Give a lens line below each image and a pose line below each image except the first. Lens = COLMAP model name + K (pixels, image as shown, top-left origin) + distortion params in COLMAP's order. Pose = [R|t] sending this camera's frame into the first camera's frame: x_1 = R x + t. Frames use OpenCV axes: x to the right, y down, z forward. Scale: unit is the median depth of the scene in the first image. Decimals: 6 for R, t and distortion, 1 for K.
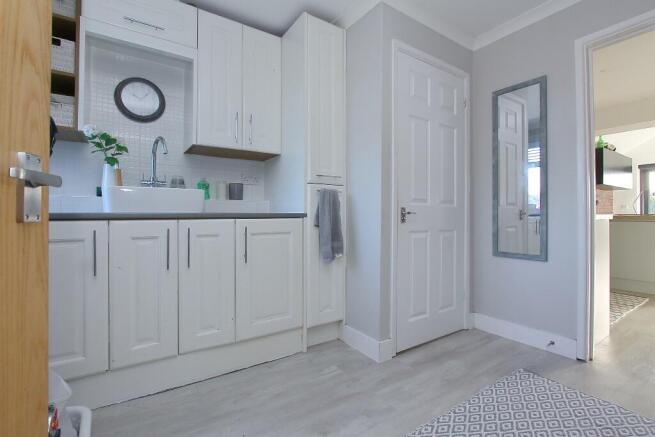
lens RADIAL K [[312.9, 0, 325.7], [0, 312.9, 215.8], [0, 0, 1]] dist [-0.014181, 0.001099]
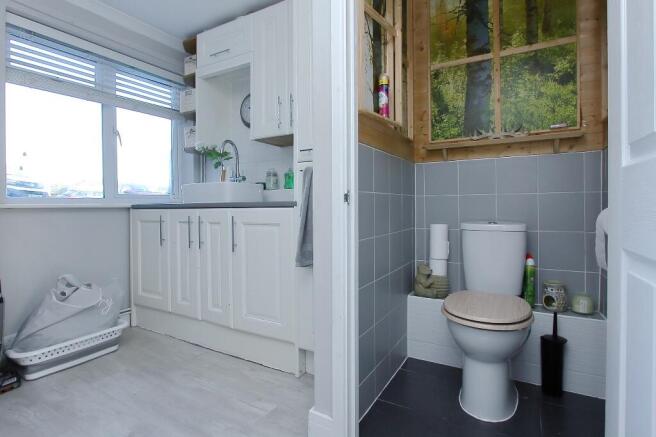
lens RADIAL K [[339.2, 0, 326.2], [0, 339.2, 211.5], [0, 0, 1]] dist [-0.004336, -0.000400]
pose [[0.421246, 0.012062, -0.906866, 0.736154], [0.001310, 0.999902, 0.013908, 0.006010], [0.906946, -0.007047, 0.421189, 0.706668]]
